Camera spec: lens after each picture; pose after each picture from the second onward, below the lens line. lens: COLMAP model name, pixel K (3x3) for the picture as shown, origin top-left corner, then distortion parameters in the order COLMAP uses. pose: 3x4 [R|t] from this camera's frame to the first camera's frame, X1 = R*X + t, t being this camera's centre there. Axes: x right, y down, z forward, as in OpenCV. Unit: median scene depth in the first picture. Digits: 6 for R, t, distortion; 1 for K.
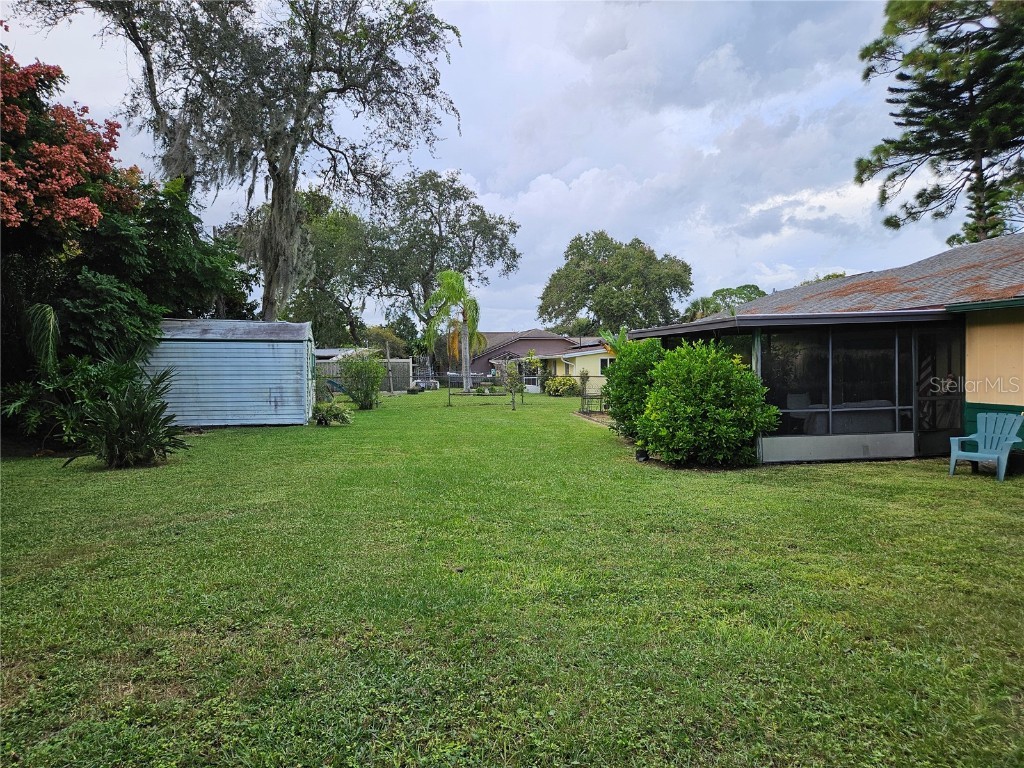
lens RADIAL K [[682.0, 0, 510.3], [0, 682.0, 385.7], [0, 0, 1]] dist [0.082997, -0.071758]
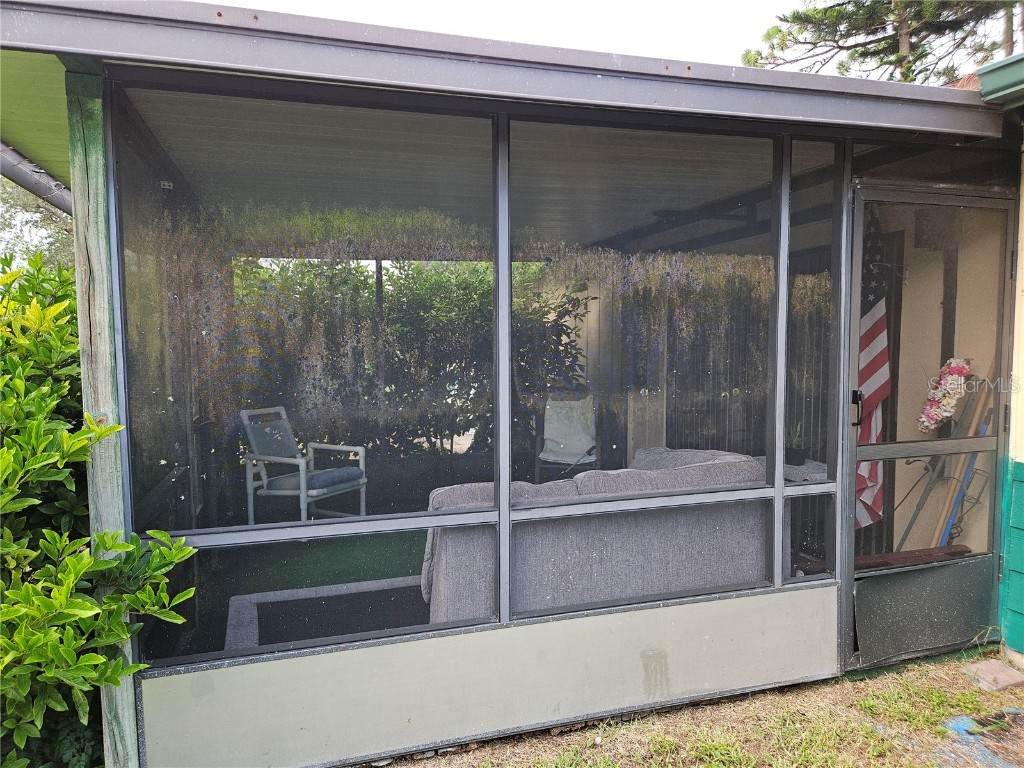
lens RADIAL K [[682.0, 0, 515.5], [0, 682.0, 387.1], [0, 0, 1]] dist [0.082997, -0.071758]
pose [[0.991471, 0.002135, 0.130309, 0.196104], [-0.006842, 0.999340, 0.035686, -0.006840], [-0.130147, -0.036273, 0.990831, 0.350075]]
